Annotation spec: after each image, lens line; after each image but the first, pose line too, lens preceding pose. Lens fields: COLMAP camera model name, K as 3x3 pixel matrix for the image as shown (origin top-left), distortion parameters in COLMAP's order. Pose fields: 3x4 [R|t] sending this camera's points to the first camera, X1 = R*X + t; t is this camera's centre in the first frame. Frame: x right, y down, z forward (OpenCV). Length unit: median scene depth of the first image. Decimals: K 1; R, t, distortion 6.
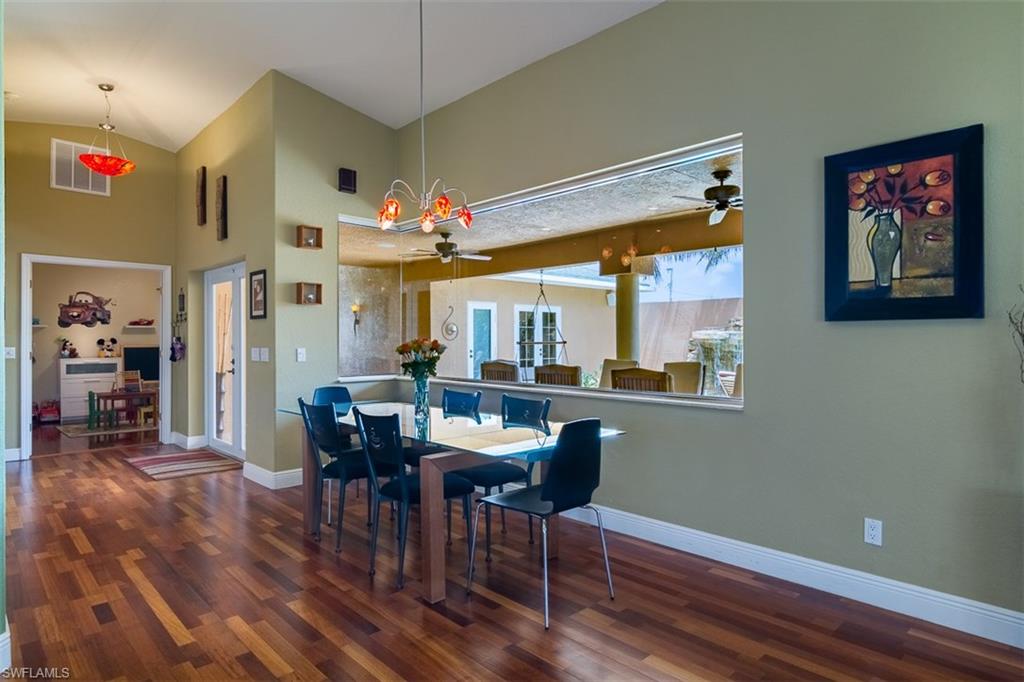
lens RADIAL K [[578.1, 0, 512.0], [0, 578.1, 341.0], [0, 0, 1]] dist [-0.000471, 0.000687]
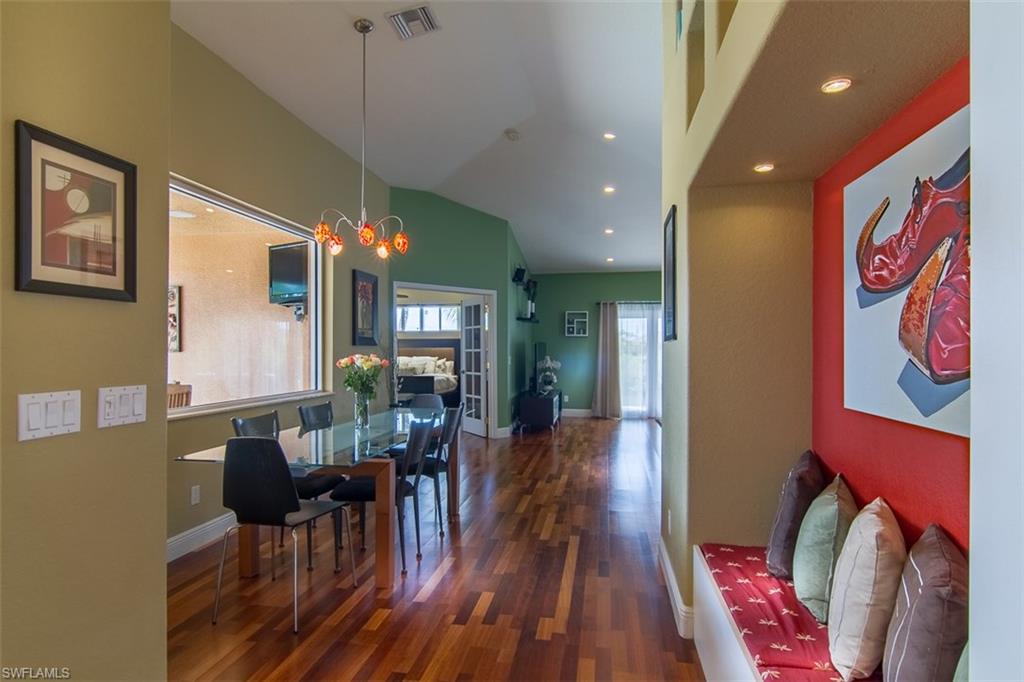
lens RADIAL K [[578.1, 0, 512.0], [0, 578.1, 341.0], [0, 0, 1]] dist [-0.000471, 0.000687]
pose [[-0.605490, 0.013812, 0.795733, -0.625213], [0.003062, 0.999882, -0.015026, -0.006196], [-0.795847, -0.006662, -0.605461, 0.754653]]
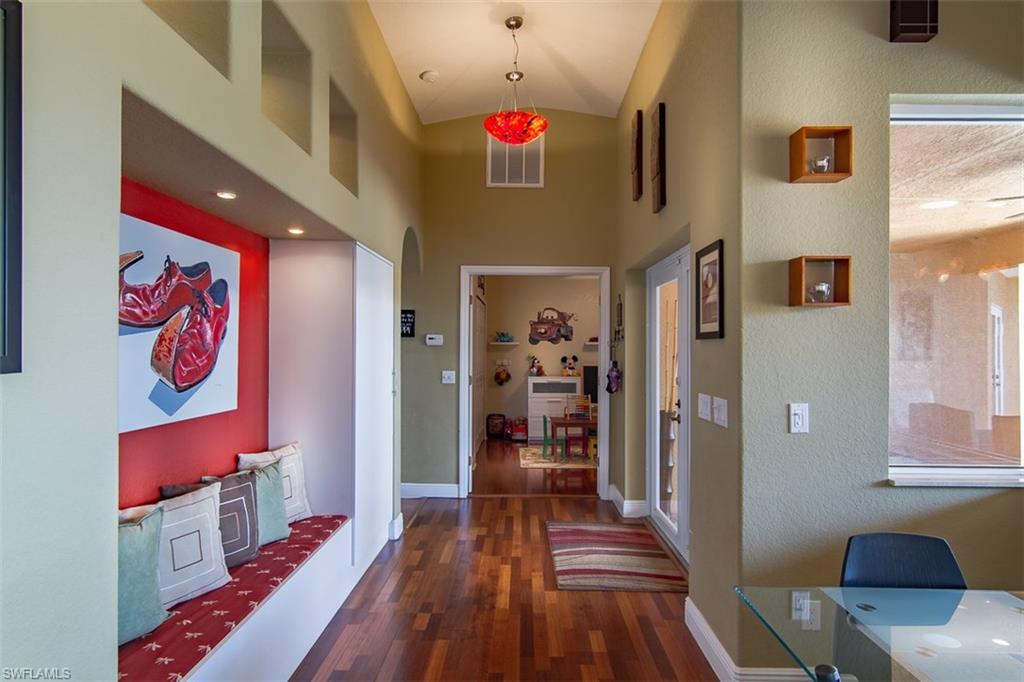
lens RADIAL K [[578.1, 0, 512.0], [0, 578.1, 341.0], [0, 0, 1]] dist [-0.000471, 0.000687]
pose [[0.712281, -0.004625, -0.701880, -0.152723], [-0.008091, 0.999858, -0.014799, -0.020705], [0.701848, 0.016220, 0.712142, 0.383662]]
